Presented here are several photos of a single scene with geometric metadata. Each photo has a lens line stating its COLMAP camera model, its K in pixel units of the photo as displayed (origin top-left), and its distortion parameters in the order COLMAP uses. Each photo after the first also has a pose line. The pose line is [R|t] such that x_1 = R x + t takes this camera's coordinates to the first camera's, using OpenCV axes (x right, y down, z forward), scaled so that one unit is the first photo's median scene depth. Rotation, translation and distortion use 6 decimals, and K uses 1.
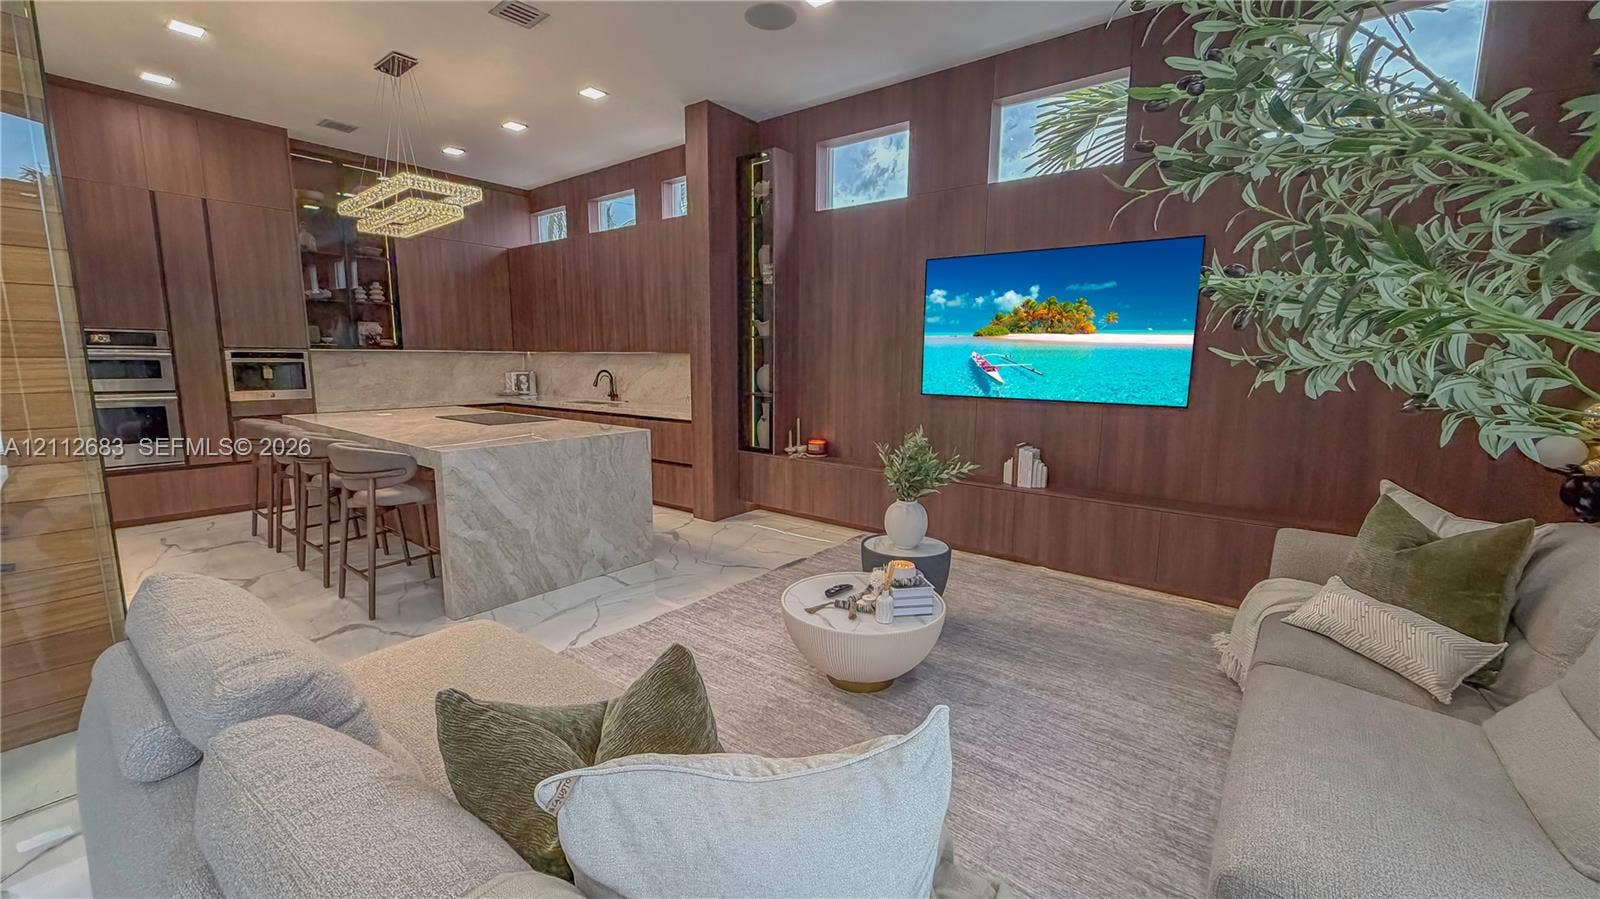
lens RADIAL K [[635.0, 0, 797.5], [0, 635.0, 451.8], [0, 0, 1]] dist [0.000571, 0.000693]
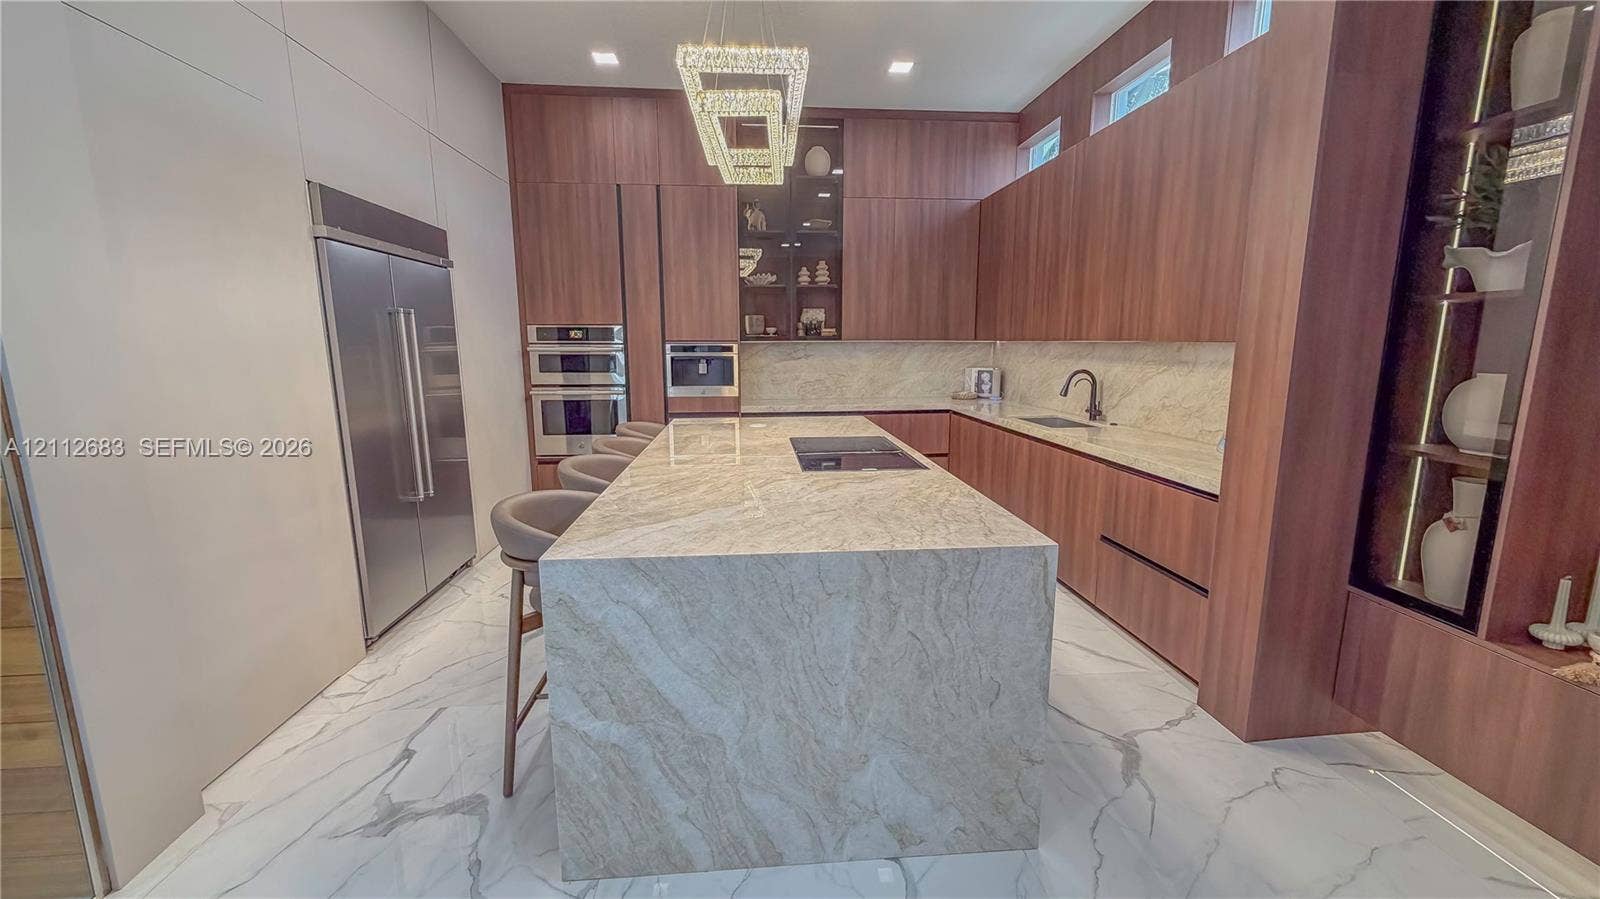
lens RADIAL K [[635.0, 0, 797.5], [0, 635.0, 451.8], [0, 0, 1]] dist [0.000571, 0.000693]
pose [[0.683607, 0.115994, -0.720574, -0.051724], [-0.099956, 0.992867, 0.064998, -0.078431], [0.722974, 0.027593, 0.690324, 0.475140]]
